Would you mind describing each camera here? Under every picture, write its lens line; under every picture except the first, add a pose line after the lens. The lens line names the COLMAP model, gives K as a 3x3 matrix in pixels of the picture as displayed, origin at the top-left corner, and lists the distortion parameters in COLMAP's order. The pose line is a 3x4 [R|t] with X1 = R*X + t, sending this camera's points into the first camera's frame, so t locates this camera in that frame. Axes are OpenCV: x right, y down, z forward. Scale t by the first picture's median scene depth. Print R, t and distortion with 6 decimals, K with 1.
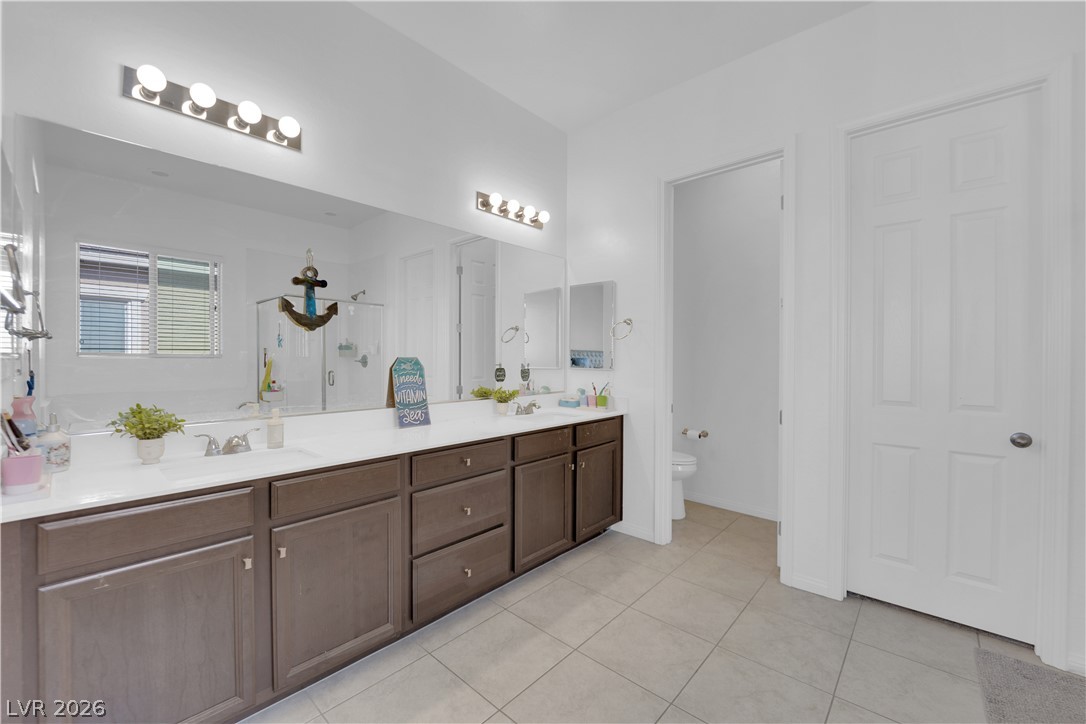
lens RADIAL K [[434.8, 0, 542.8], [0, 434.8, 359.1], [0, 0, 1]] dist [-0.009117, -0.003761]
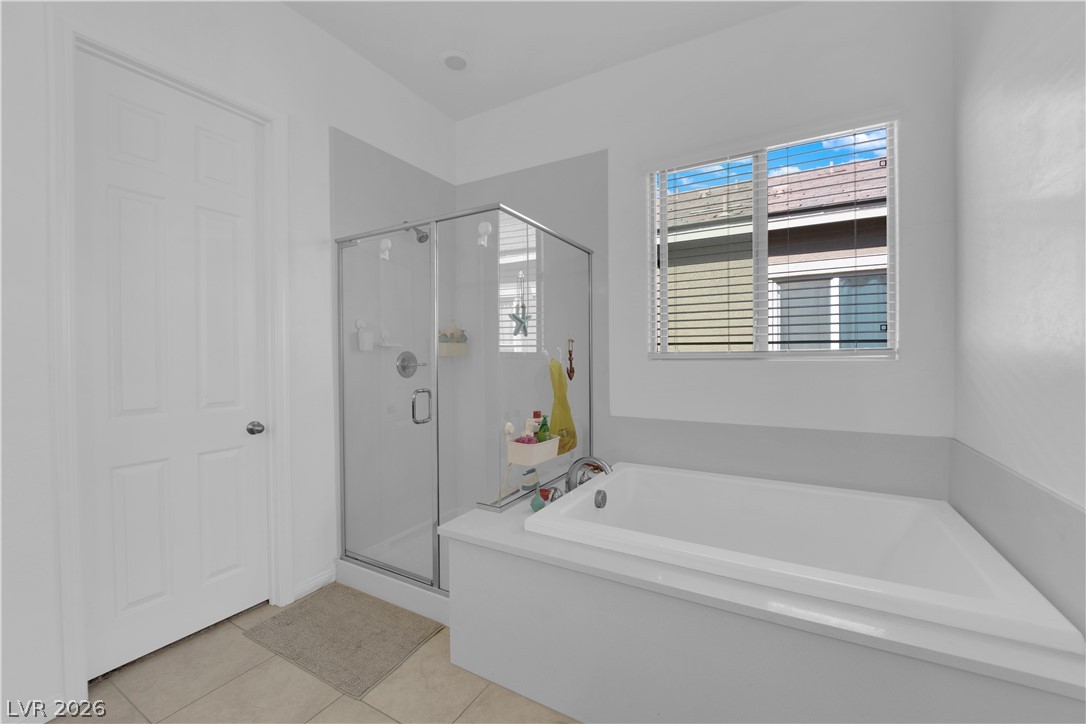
lens RADIAL K [[434.8, 0, 543.4], [0, 434.8, 361.0], [0, 0, 1]] dist [-0.009117, -0.003761]
pose [[-0.208707, -0.016125, 0.977845, -0.157906], [0.004277, 0.999839, 0.017401, -0.005305], [-0.977969, 0.007814, -0.208604, 0.477027]]
